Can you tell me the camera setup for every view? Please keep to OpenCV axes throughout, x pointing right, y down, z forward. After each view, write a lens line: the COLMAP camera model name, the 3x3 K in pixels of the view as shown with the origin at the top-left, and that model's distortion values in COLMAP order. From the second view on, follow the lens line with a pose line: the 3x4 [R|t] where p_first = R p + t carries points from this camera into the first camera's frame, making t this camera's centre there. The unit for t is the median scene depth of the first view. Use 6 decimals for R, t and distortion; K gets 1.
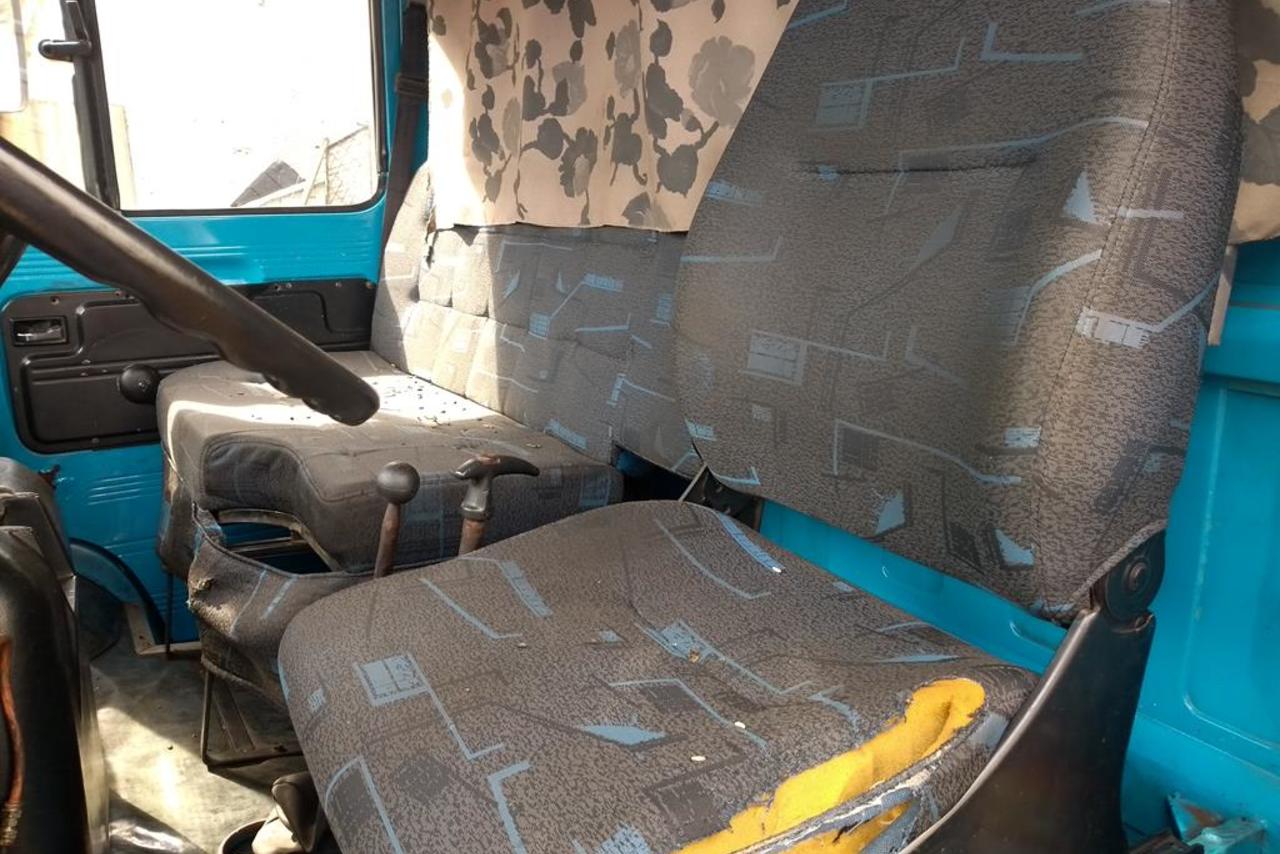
lens RADIAL K [[949.0, 0, 640.6], [0, 949.0, 429.4], [0, 0, 1]] dist [-0.000658, -0.000121]
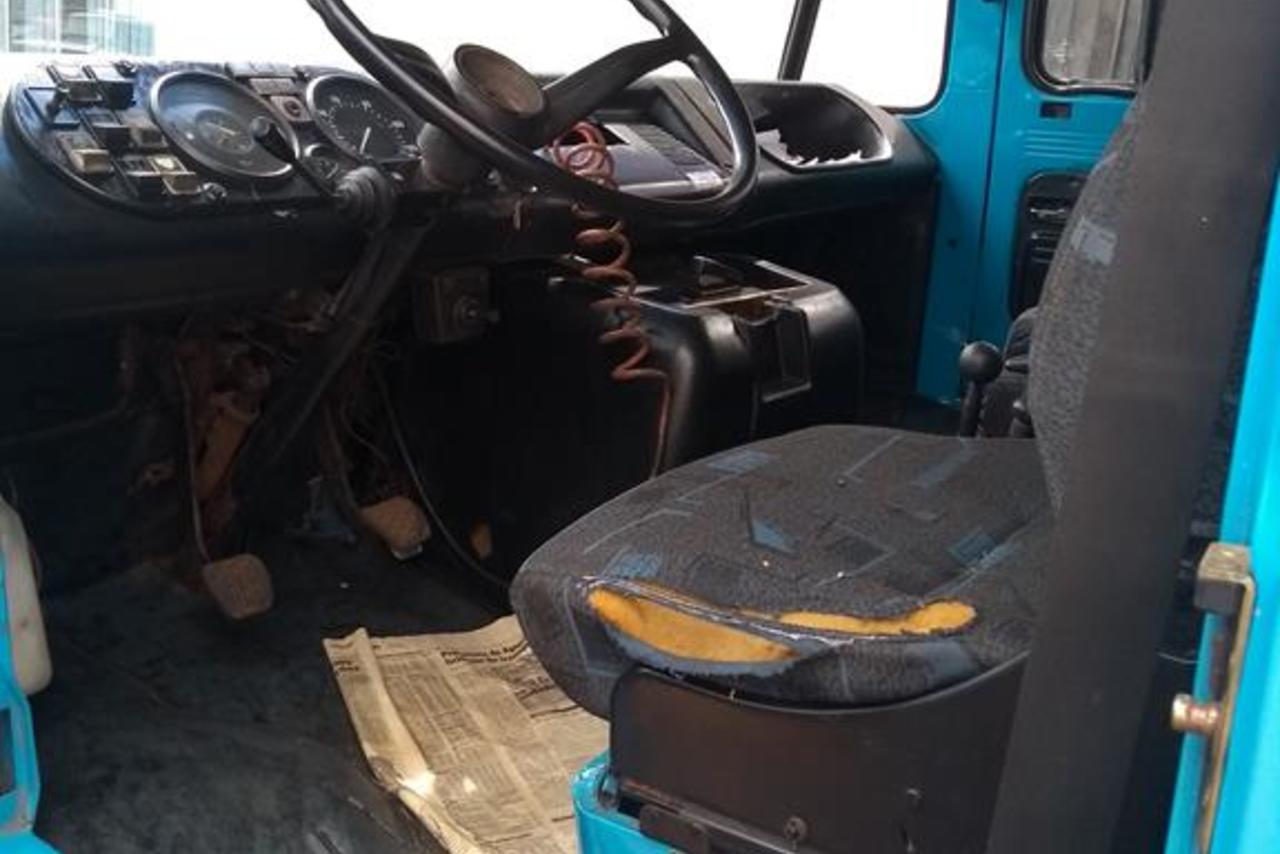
lens RADIAL K [[1251.6, 0, 639.8], [0, 1251.6, 425.7], [0, 0, 1]] dist [-0.004967, 0.000000]
pose [[0.421070, 0.273453, -0.864826, 1.318623], [-0.250199, 0.951496, 0.179039, -0.048485], [0.871838, 0.140991, 0.469064, 0.133639]]
